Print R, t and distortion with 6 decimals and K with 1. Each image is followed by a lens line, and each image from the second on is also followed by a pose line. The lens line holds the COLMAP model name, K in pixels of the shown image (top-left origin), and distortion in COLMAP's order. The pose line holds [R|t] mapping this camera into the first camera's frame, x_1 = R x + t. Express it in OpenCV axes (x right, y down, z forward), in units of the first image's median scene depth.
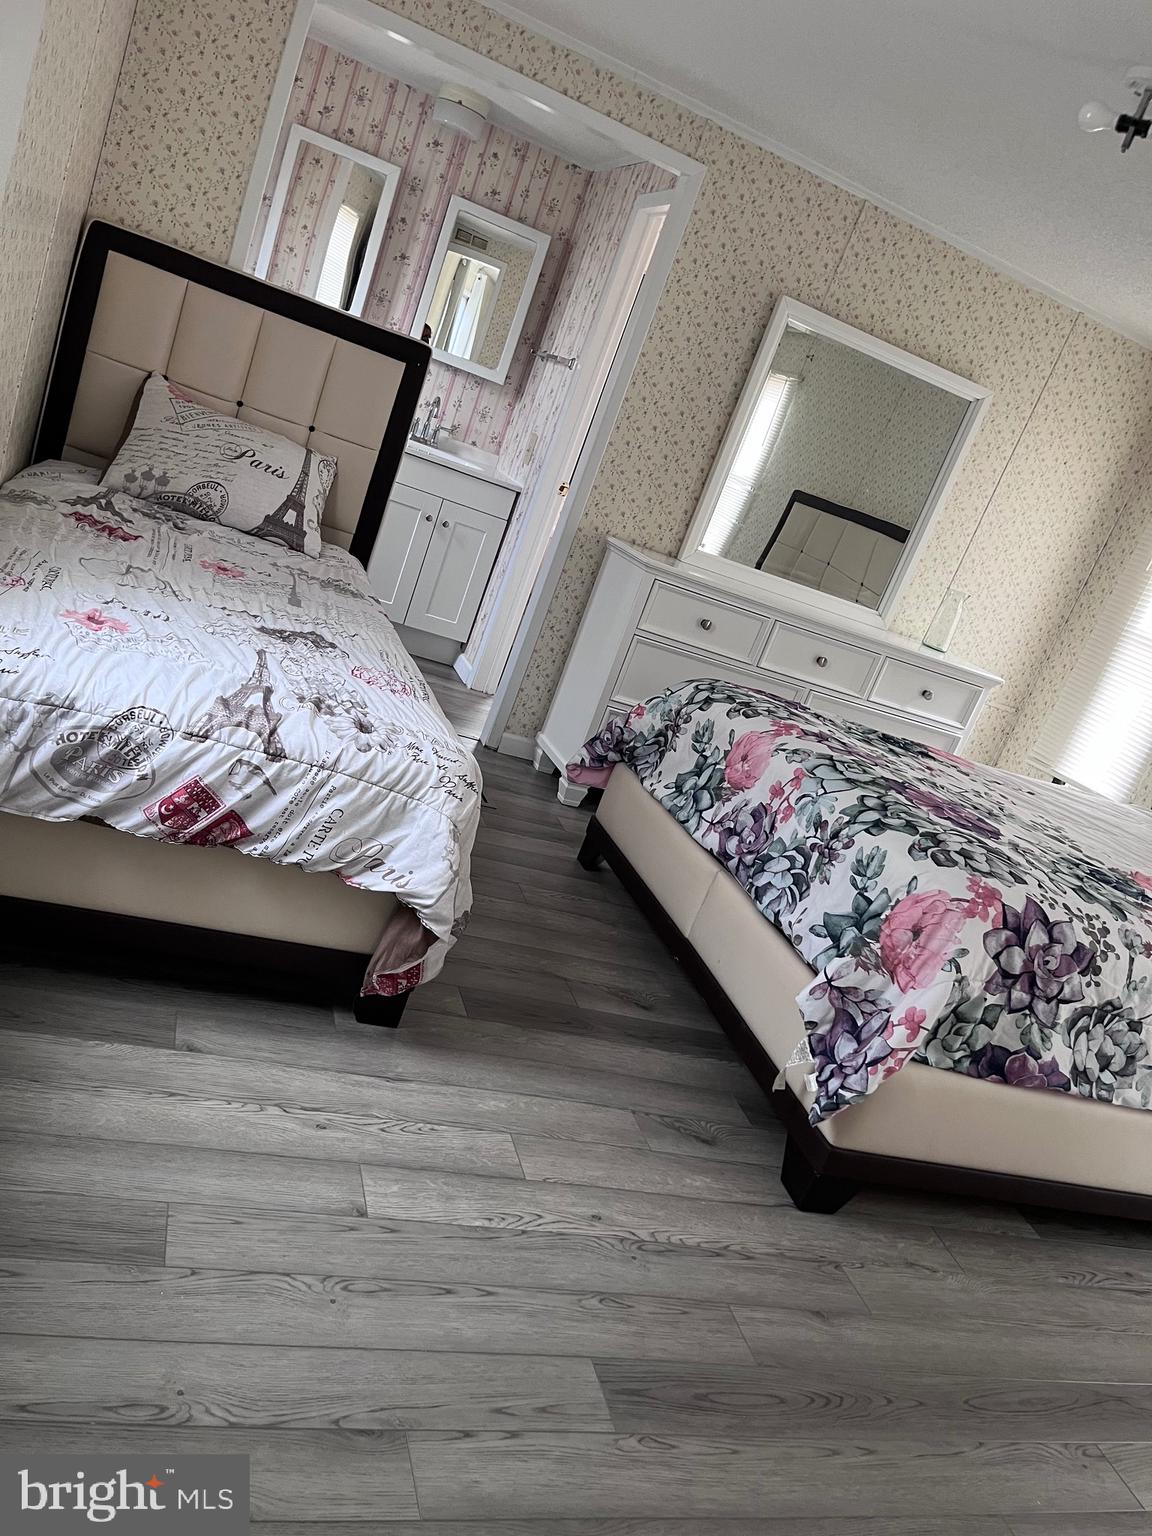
lens RADIAL K [[1165.0, 0, 576.0], [0, 1165.0, 768.0], [0, 0, 1]] dist [0.025512, -0.003377]
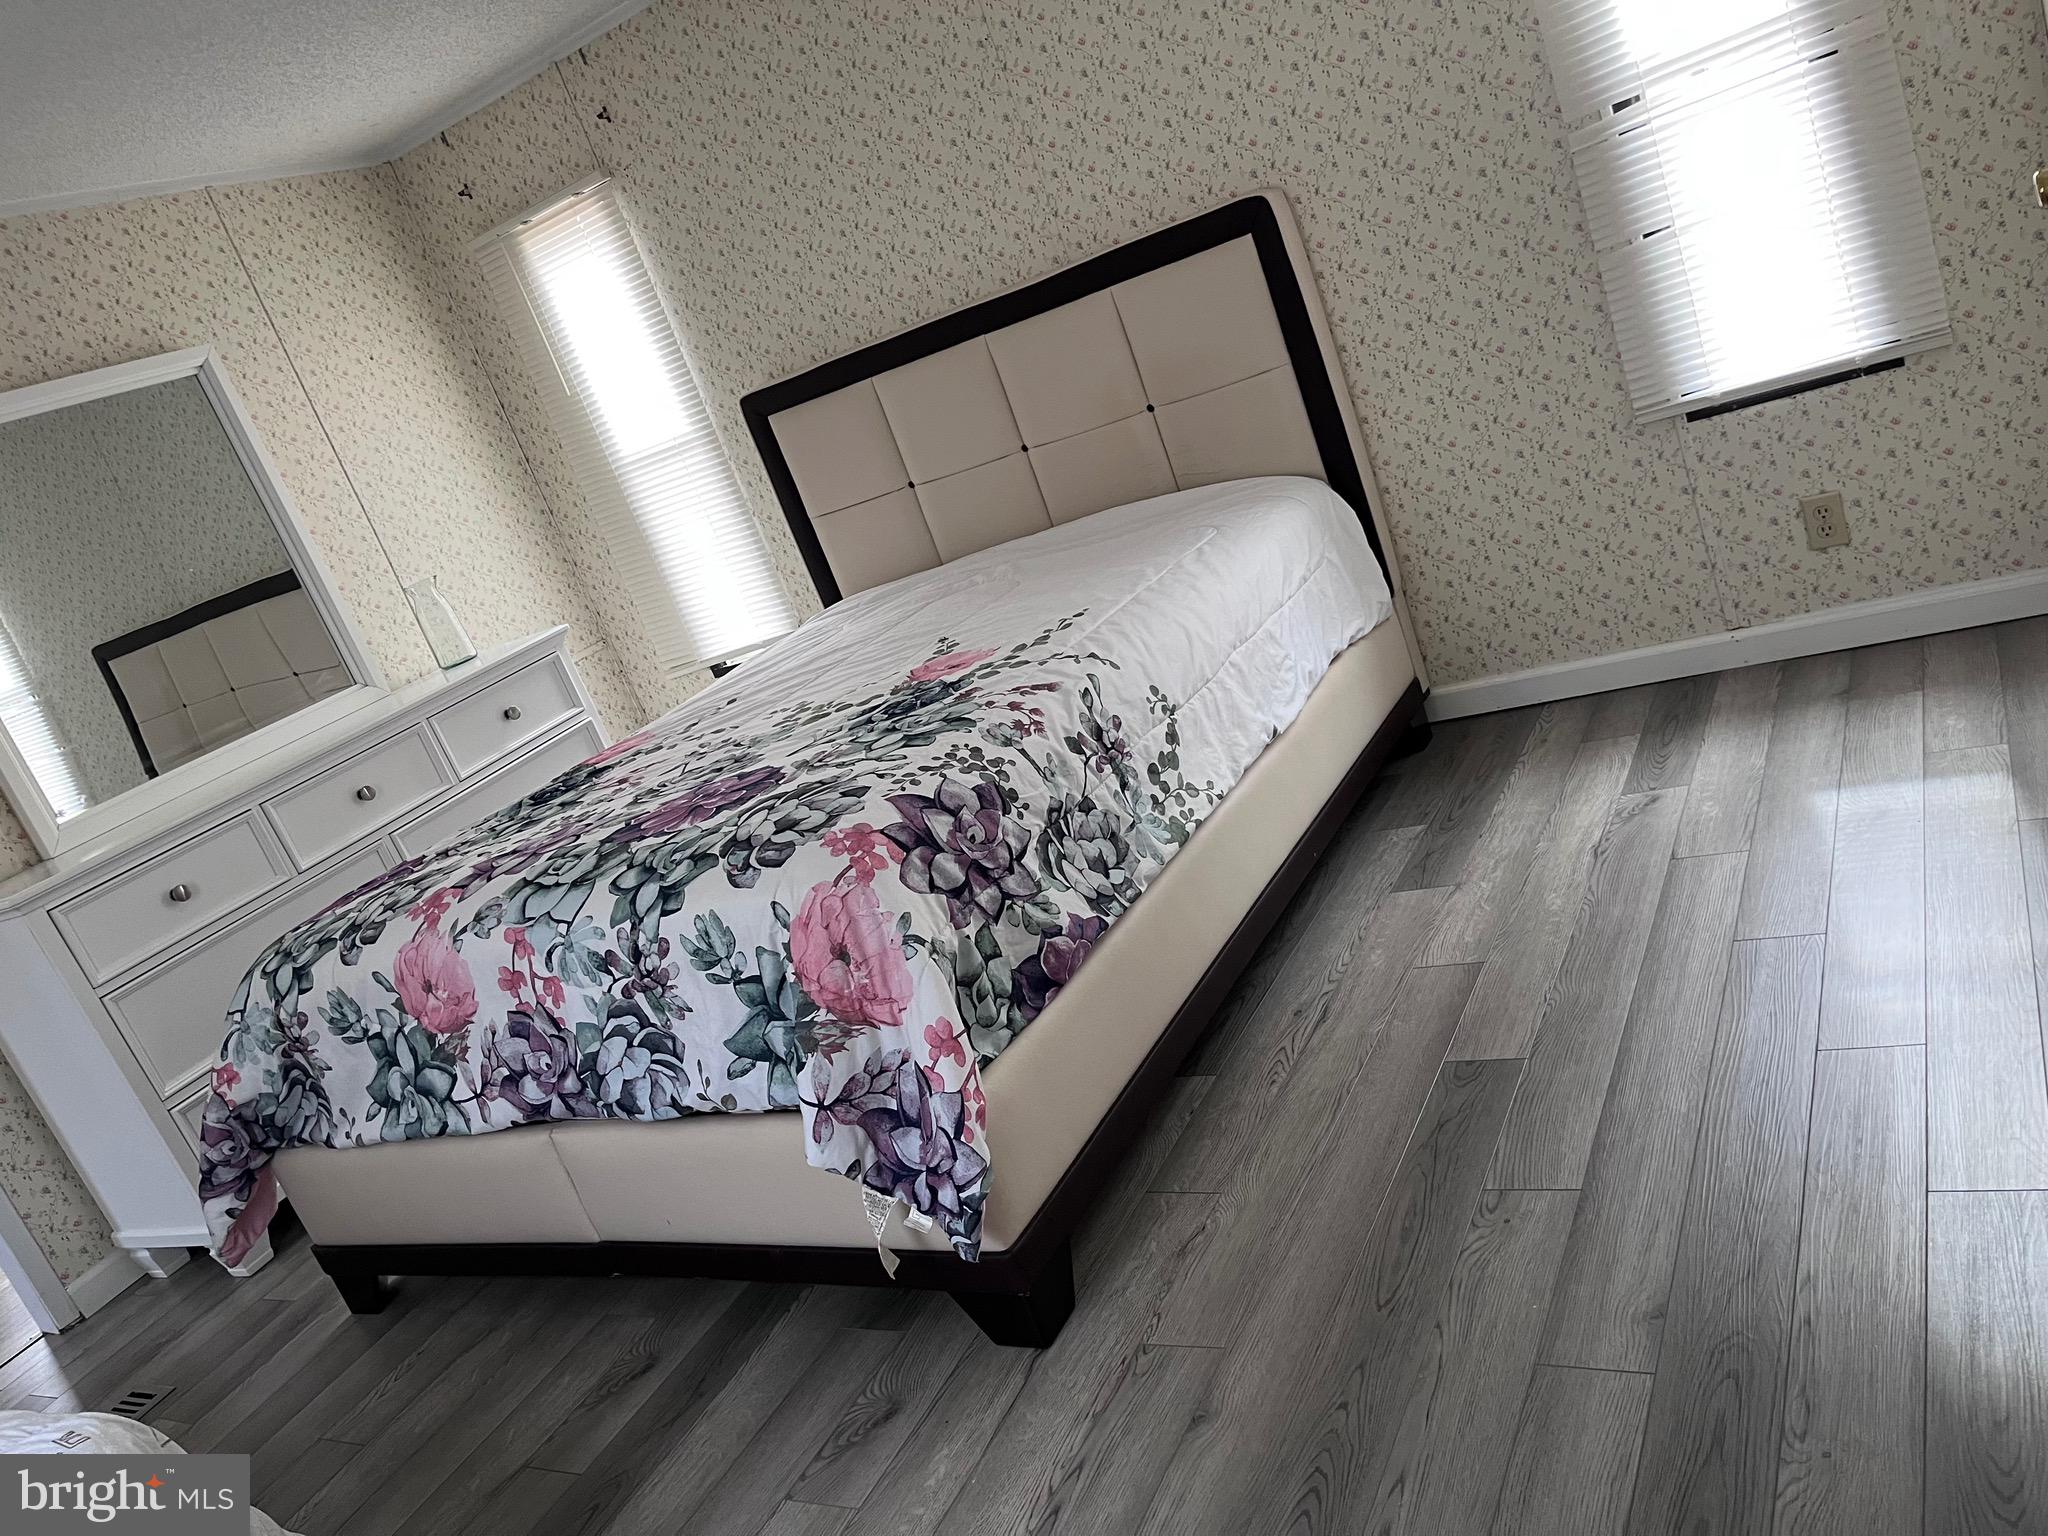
lens RADIAL K [[1553.3, 0, 1026.2], [0, 1553.3, 742.7], [0, 0, 1]] dist [0.025512, -0.003377]
pose [[0.508724, -0.717884, 0.475229, 0.006995], [0.728088, 0.653321, 0.207506, -0.041683], [-0.459442, 0.240445, 0.855043, 0.139326]]
